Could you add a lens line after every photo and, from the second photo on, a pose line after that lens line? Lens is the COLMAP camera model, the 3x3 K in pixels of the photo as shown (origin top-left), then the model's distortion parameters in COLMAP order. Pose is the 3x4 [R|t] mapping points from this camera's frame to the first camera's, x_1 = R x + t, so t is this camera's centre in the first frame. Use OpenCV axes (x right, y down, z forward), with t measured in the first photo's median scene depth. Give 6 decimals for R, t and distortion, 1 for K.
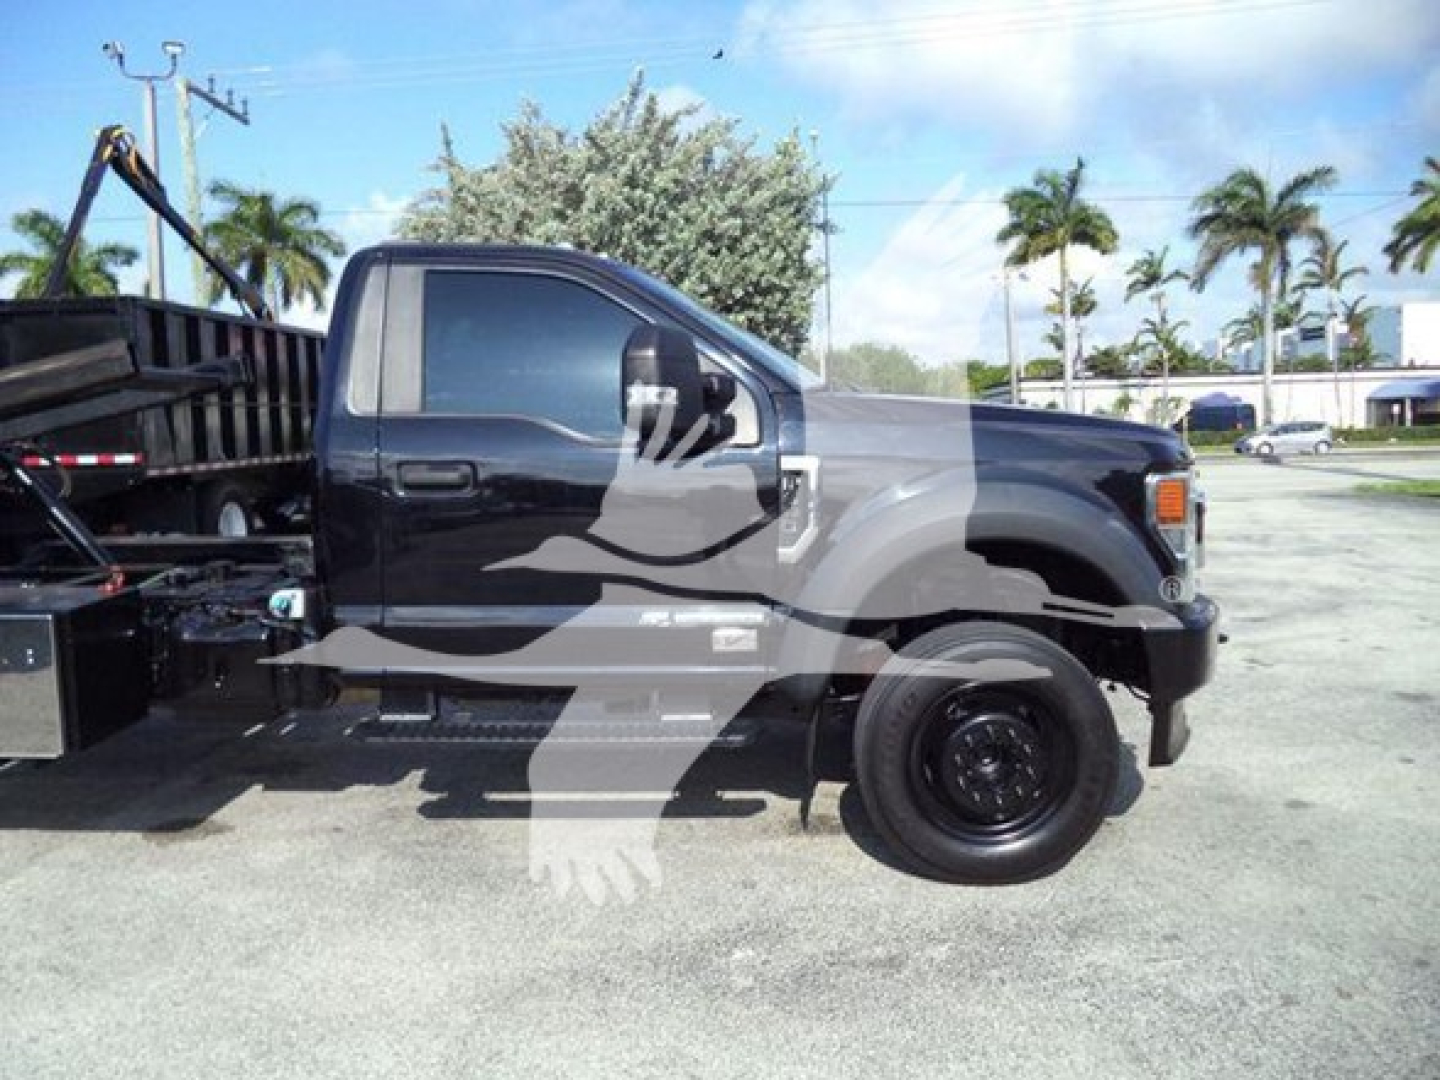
lens RADIAL K [[1141.4, 0, 722.9], [0, 1141.4, 532.9], [0, 0, 1]] dist [-0.011844, 0.002250]
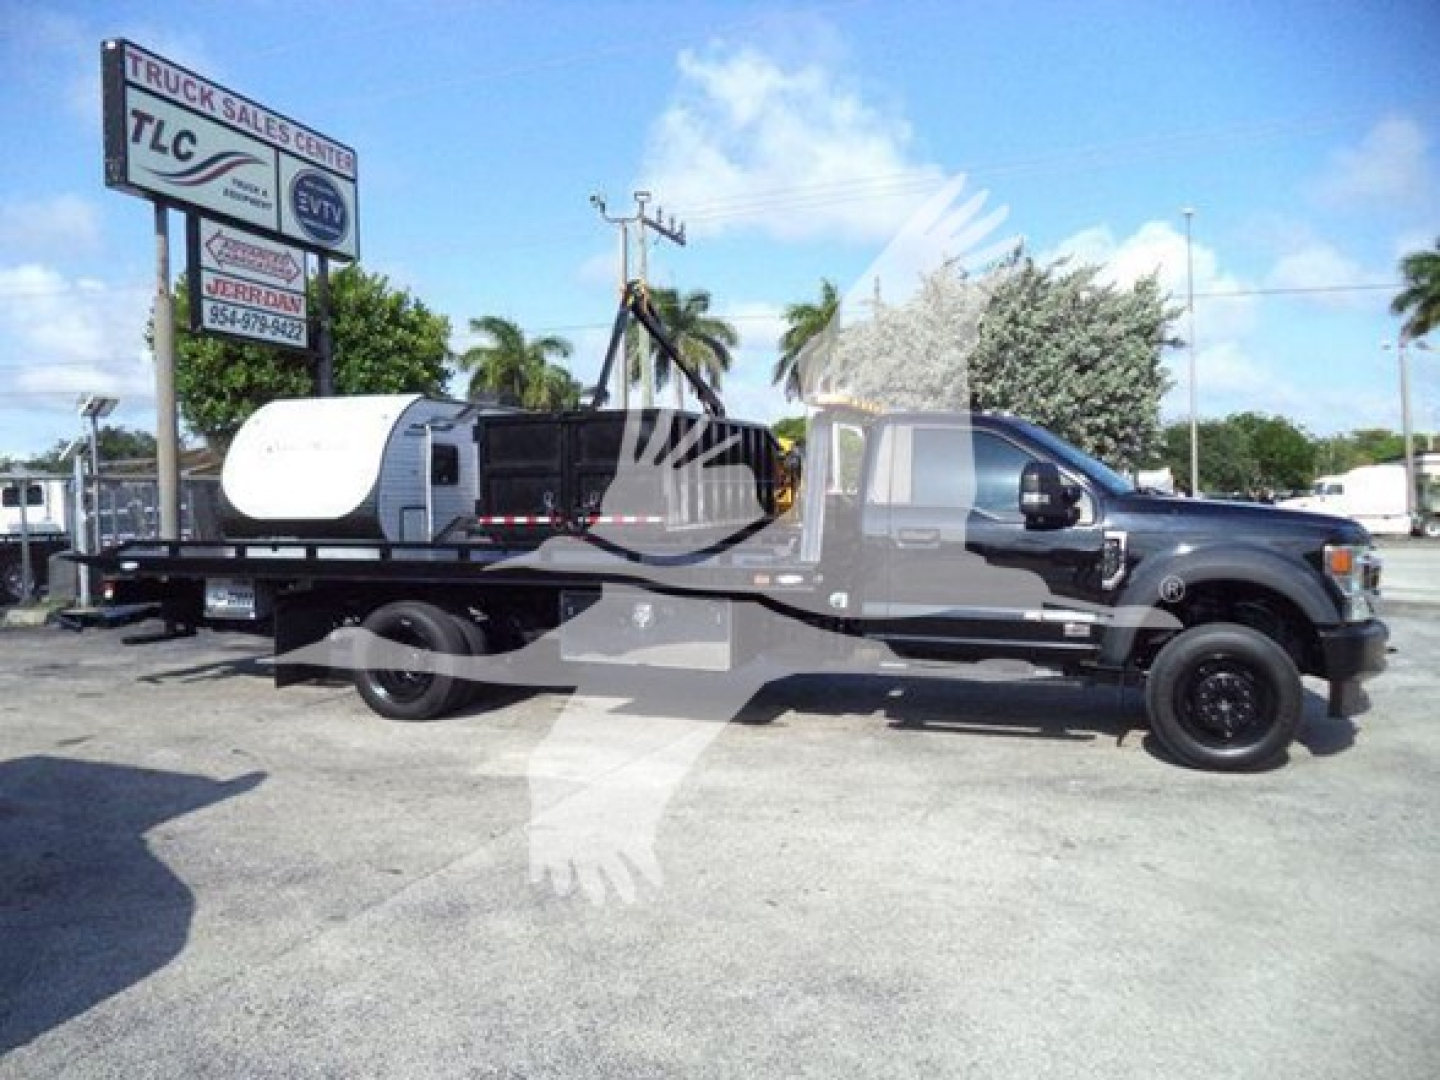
lens RADIAL K [[1141.4, 0, 722.9], [0, 1141.4, 532.9], [0, 0, 1]] dist [-0.011844, 0.002250]
pose [[0.951530, 0.025680, -0.306483, 0.009918], [-0.043097, 0.997809, -0.050196, 0.021278], [0.304522, 0.060971, 0.950552, -0.354971]]
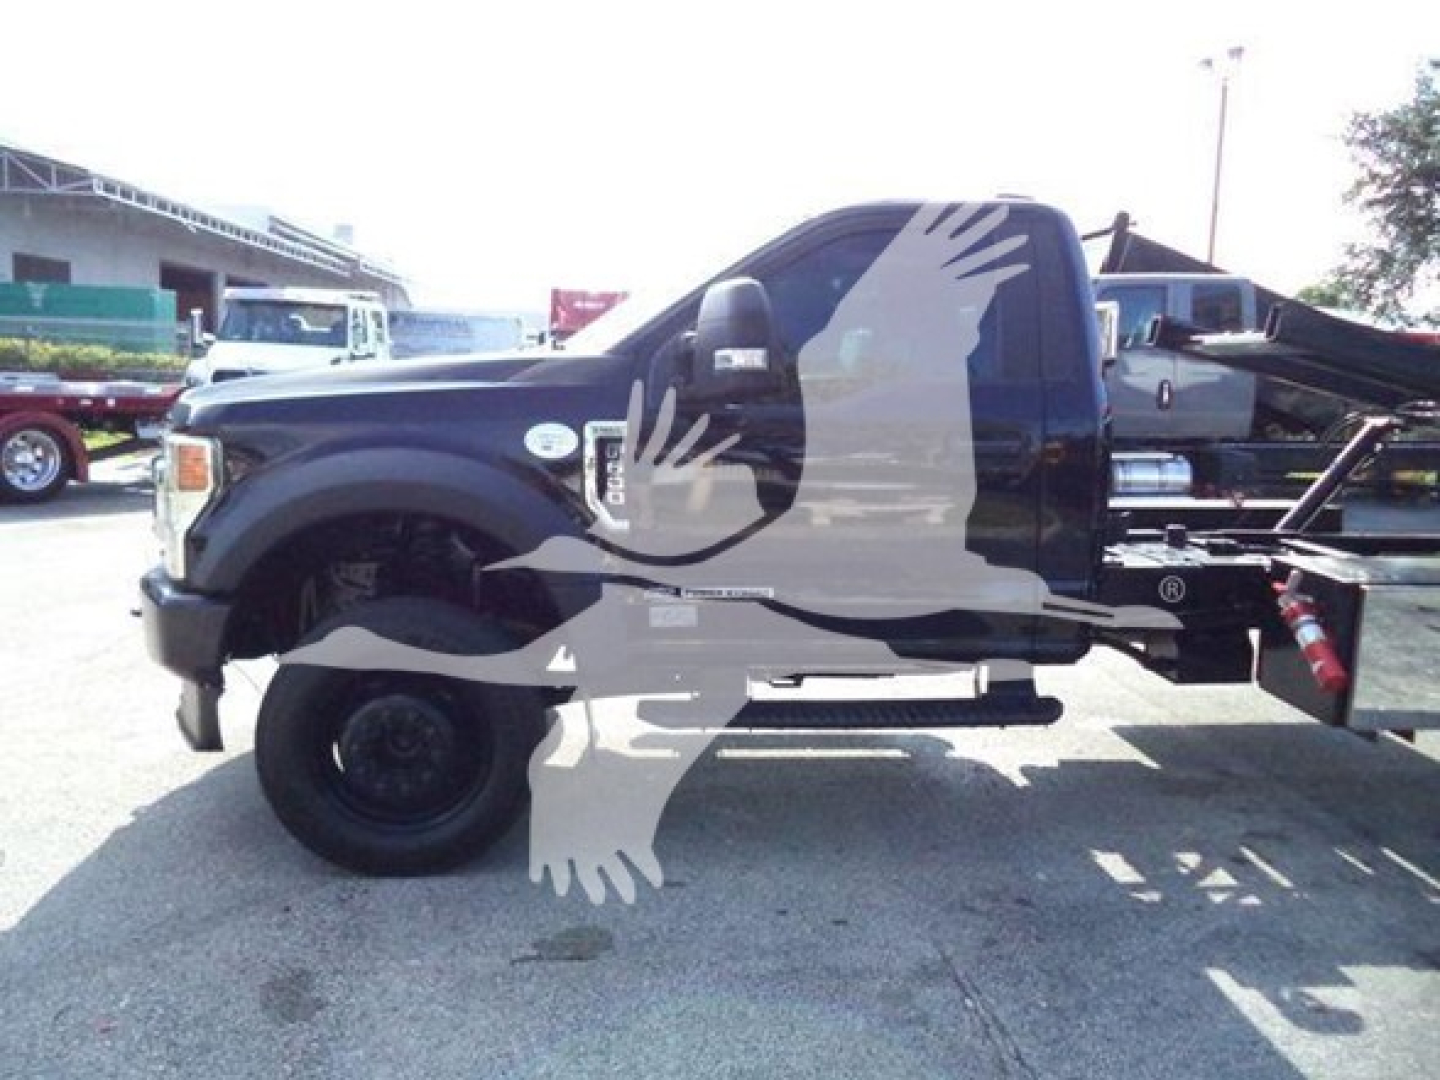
lens RADIAL K [[1161.6, 0, 679.4], [0, 1161.6, 537.2], [0, 0, 1]] dist [-0.002721, 0.004669]
pose [[-0.995485, 0.006559, -0.094687, 0.044062], [-0.016249, 0.971105, 0.238099, -0.099256], [0.093513, 0.238563, -0.966614, 0.947724]]
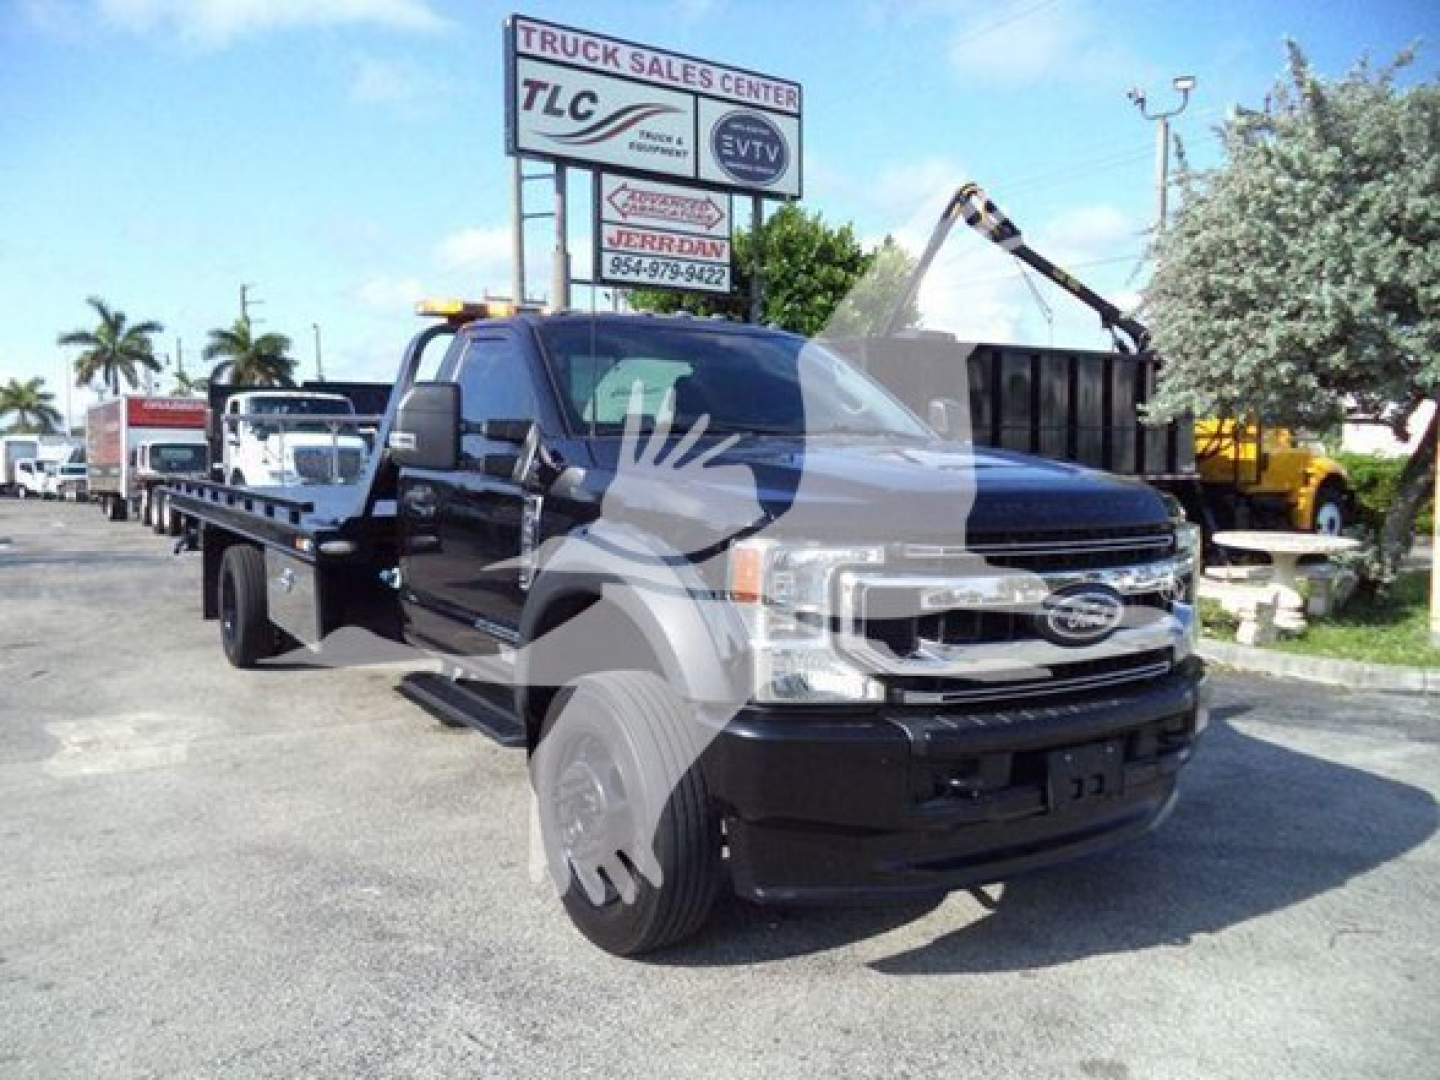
lens RADIAL K [[1151.3, 0, 773.8], [0, 1151.3, 538.2], [0, 0, 1]] dist [-0.008587, -0.000005]
pose [[0.582334, 0.091805, -0.807750, 0.416096], [-0.096915, 0.994357, 0.043145, -0.036575], [0.807152, 0.053158, 0.587945, 0.198871]]
